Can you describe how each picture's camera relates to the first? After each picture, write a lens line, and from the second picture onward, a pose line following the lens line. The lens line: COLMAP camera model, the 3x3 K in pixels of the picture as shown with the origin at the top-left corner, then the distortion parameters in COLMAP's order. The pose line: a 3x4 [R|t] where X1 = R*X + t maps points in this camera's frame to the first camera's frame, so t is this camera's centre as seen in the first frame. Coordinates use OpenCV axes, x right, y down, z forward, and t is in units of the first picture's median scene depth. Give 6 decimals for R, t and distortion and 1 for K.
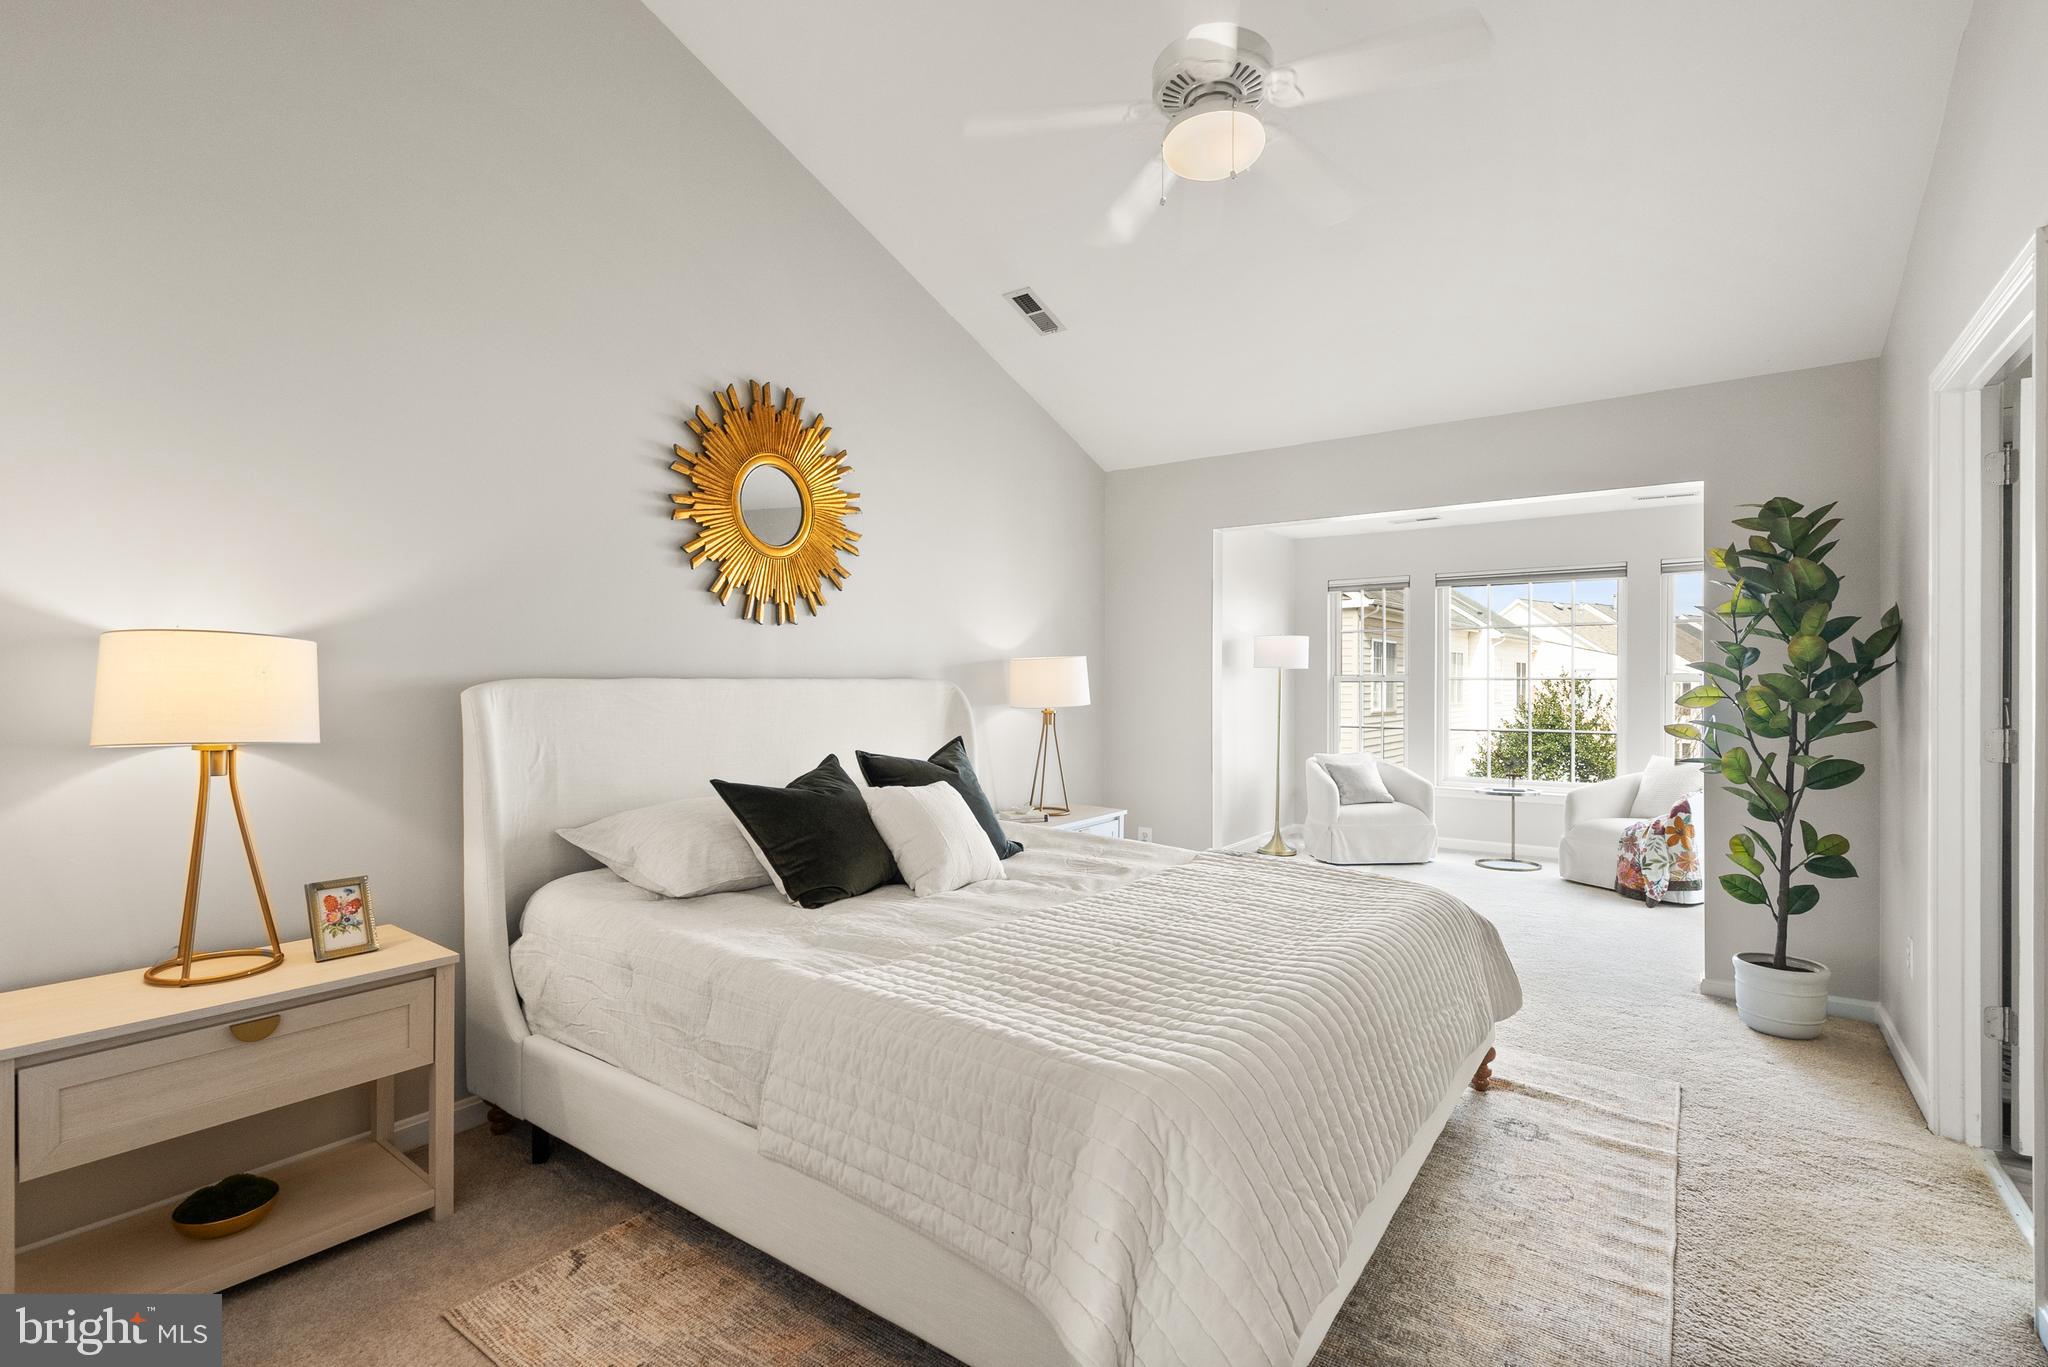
lens RADIAL K [[955.1, 0, 1022.5], [0, 955.1, 682.7], [0, 0, 1]] dist [0.001420, -0.000057]
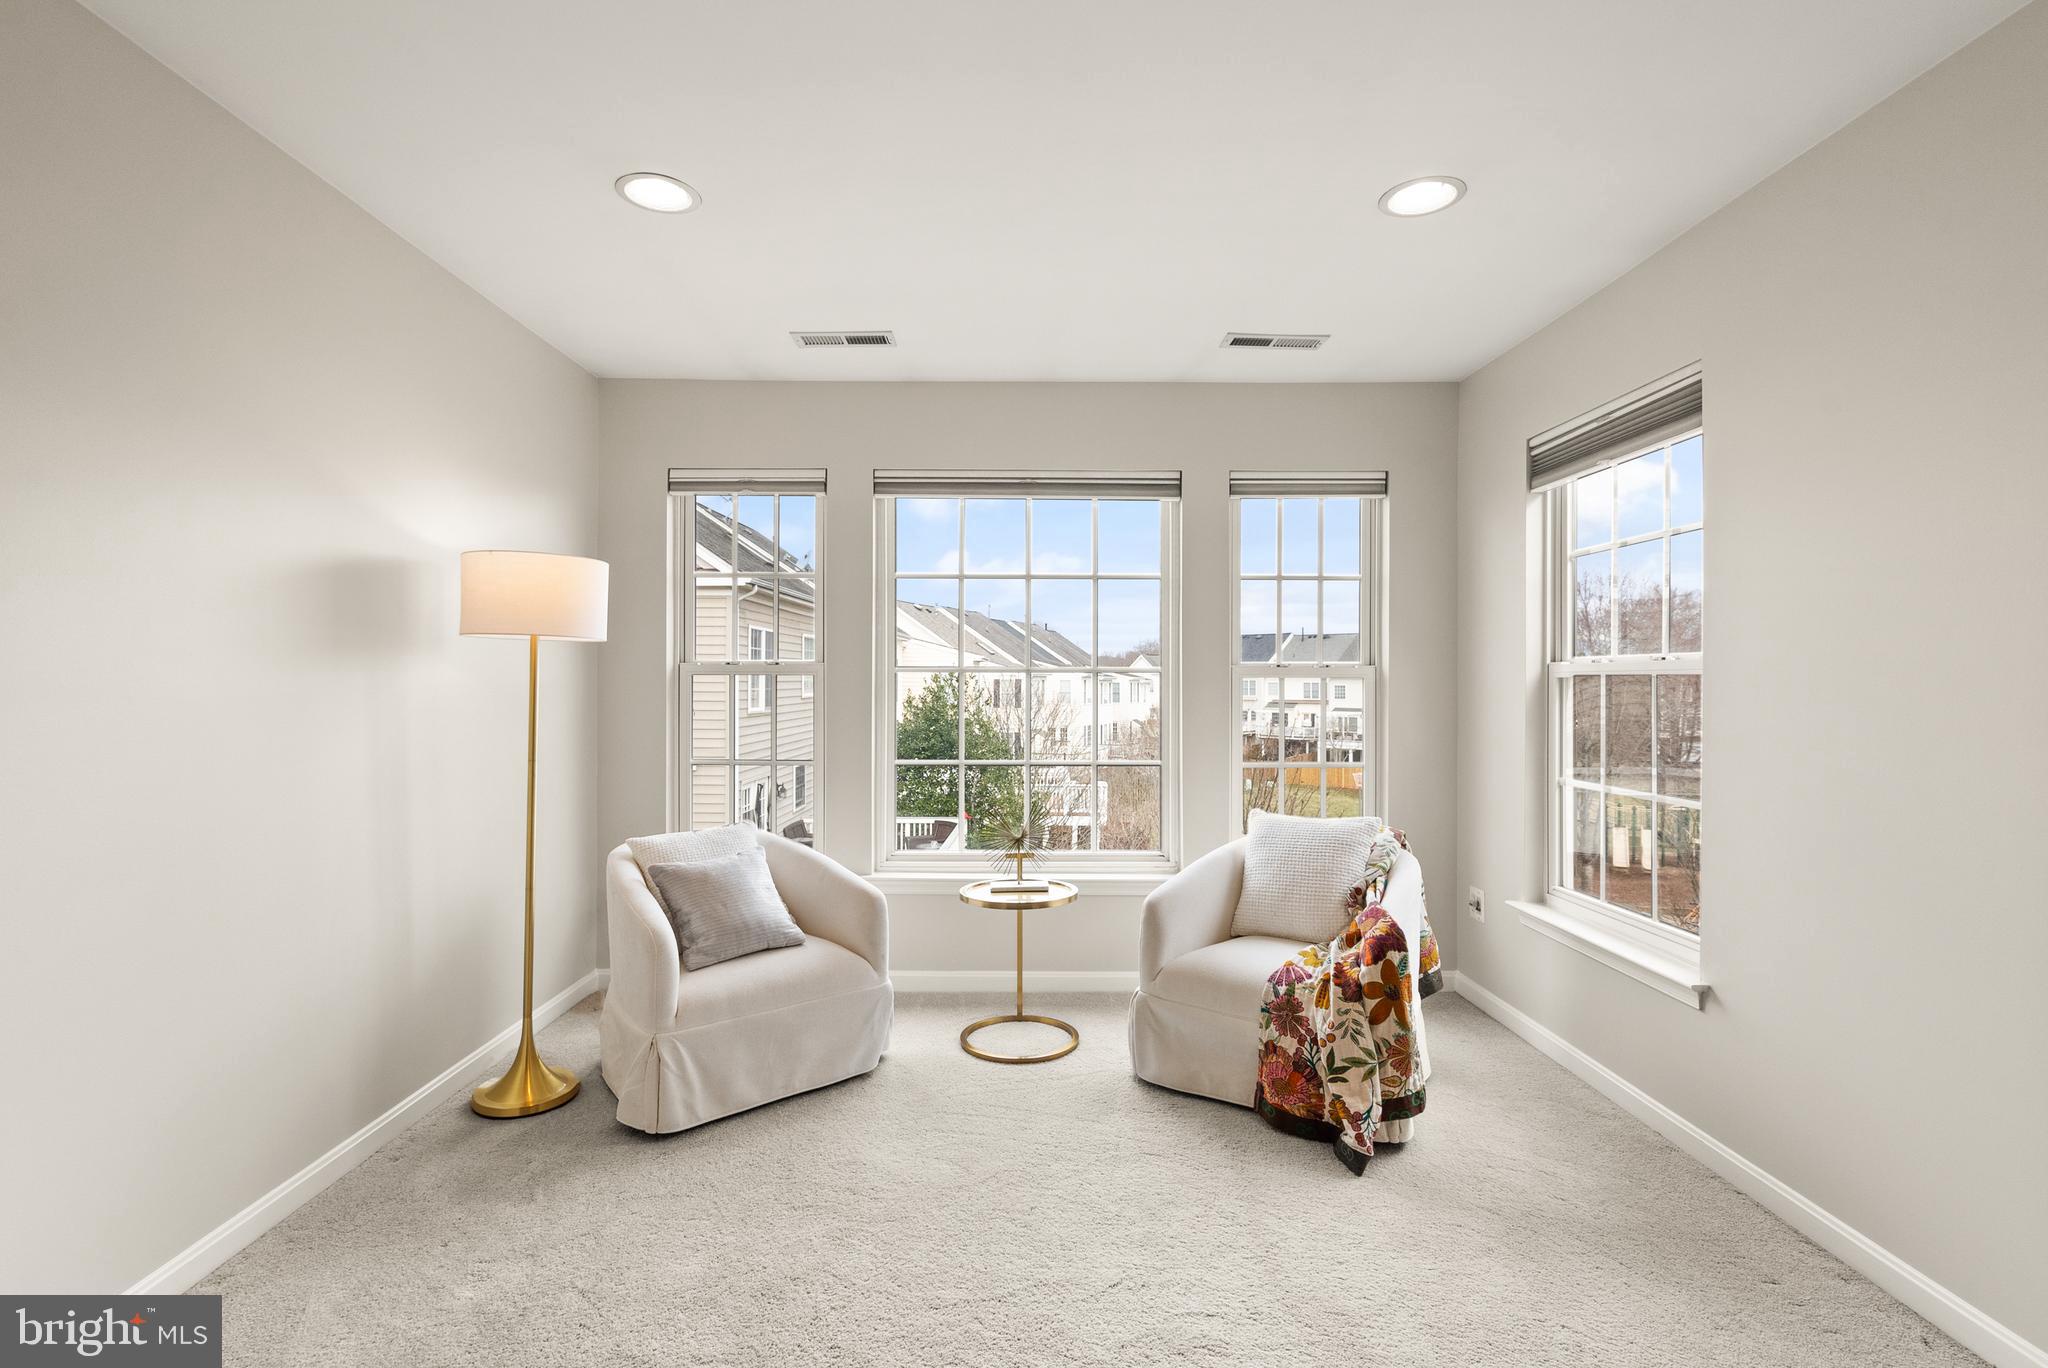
lens RADIAL K [[955.1, 0, 1024.9], [0, 955.1, 683.0], [0, 0, 1]] dist [0.001420, -0.000057]
pose [[0.810306, -0.008743, 0.585941, 0.077378], [0.007183, 0.999962, 0.004987, 0.002363], [-0.585962, 0.000167, 0.810338, 0.196615]]
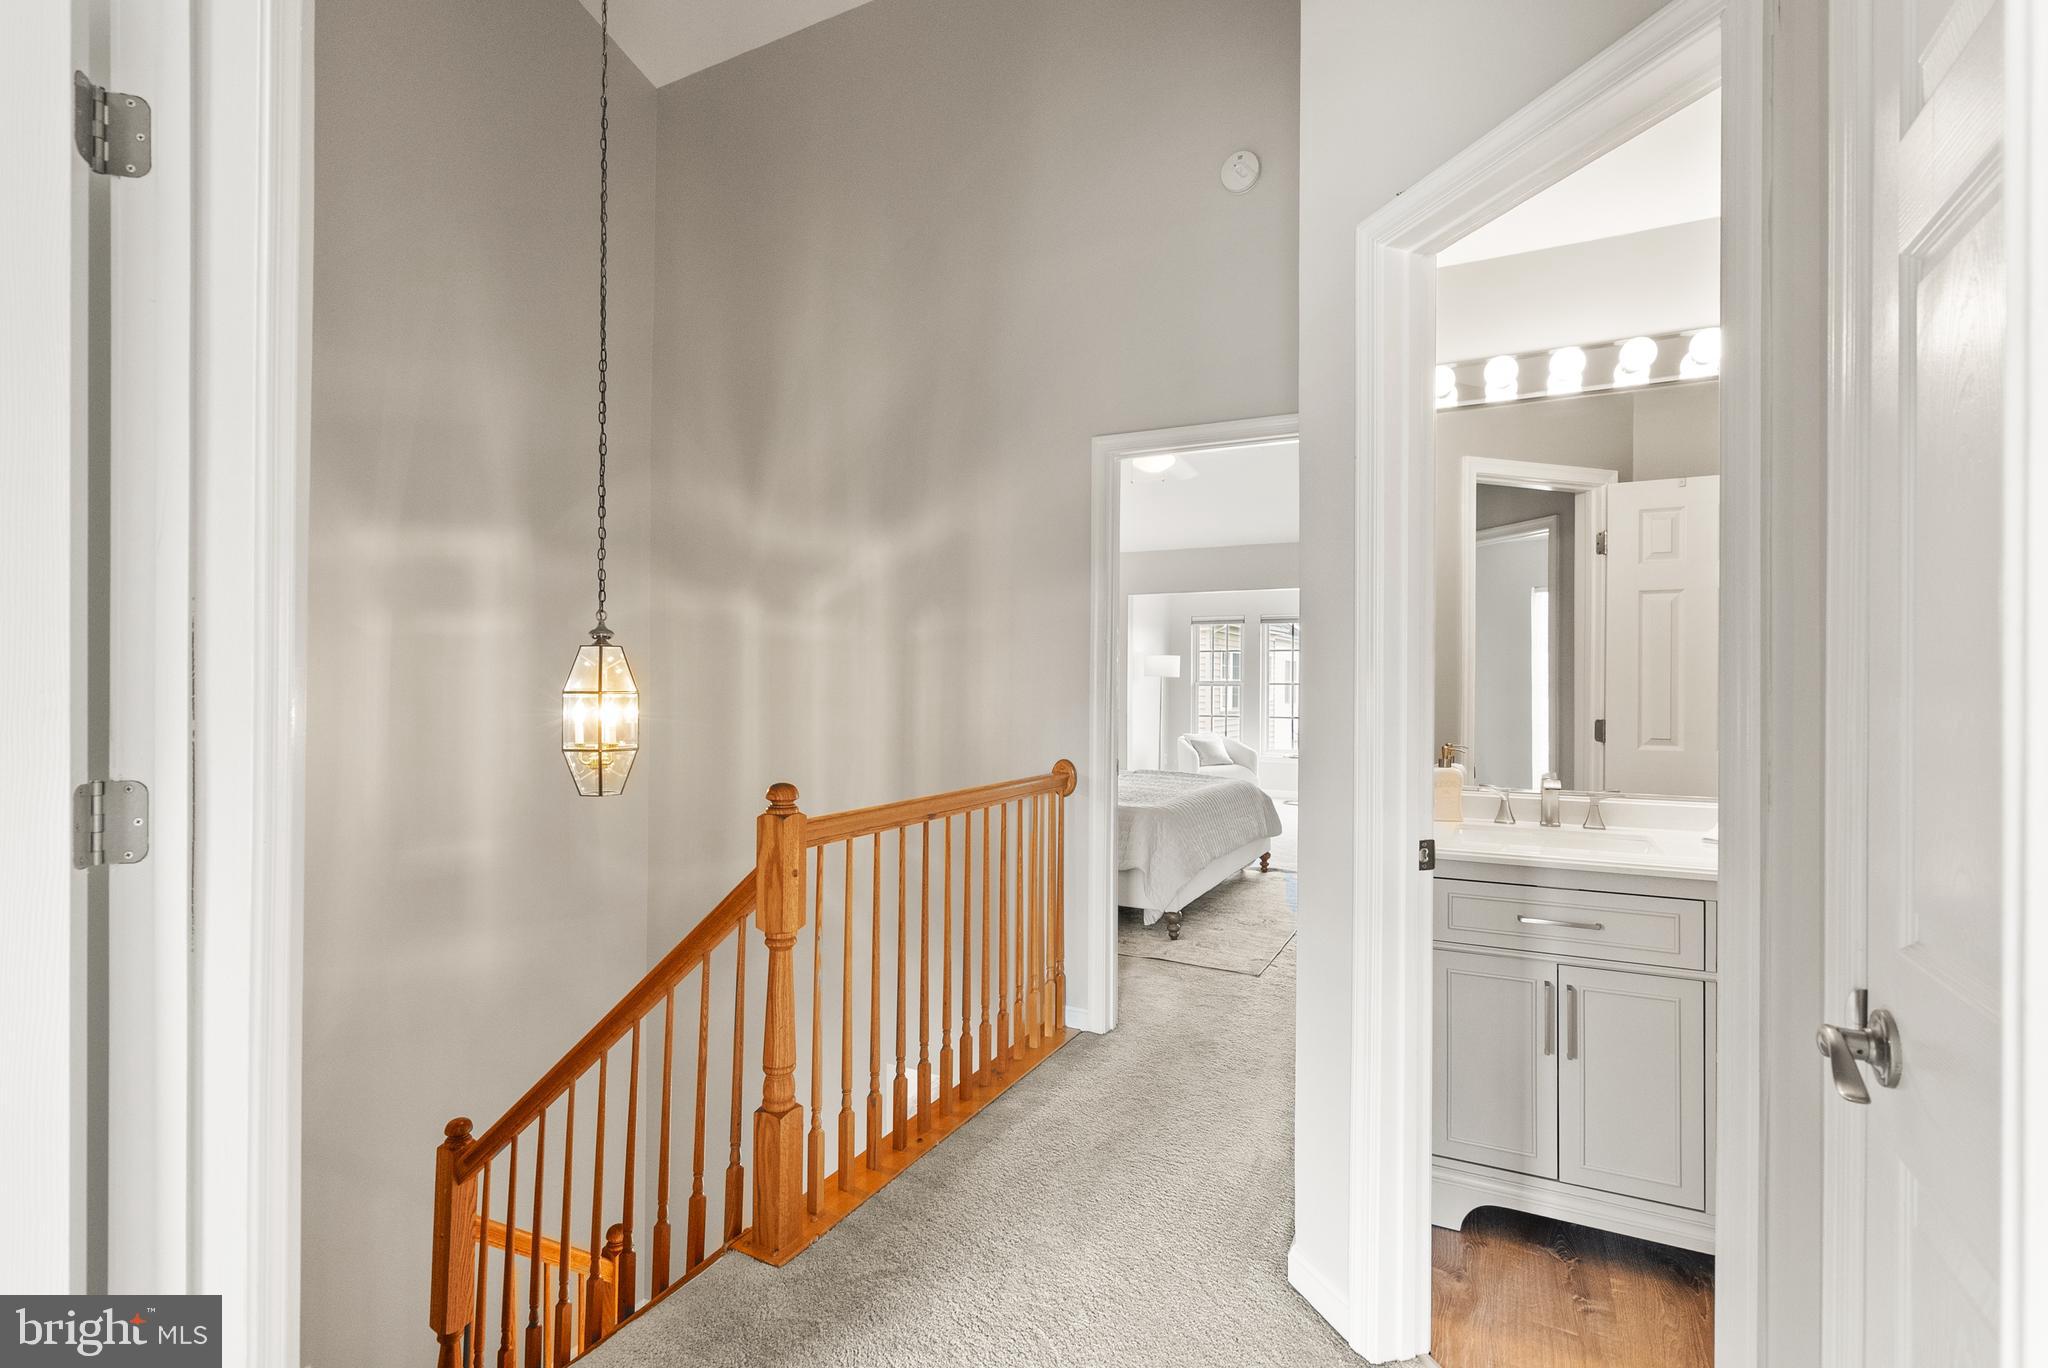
lens RADIAL K [[955.1, 0, 1024.5], [0, 955.1, 680.9], [0, 0, 1]] dist [0.001420, -0.000057]
pose [[0.989619, 0.000083, 0.143718, -0.073657], [0.000893, 0.999977, -0.006727, 0.001163], [-0.143715, 0.006786, 0.989596, -0.214371]]
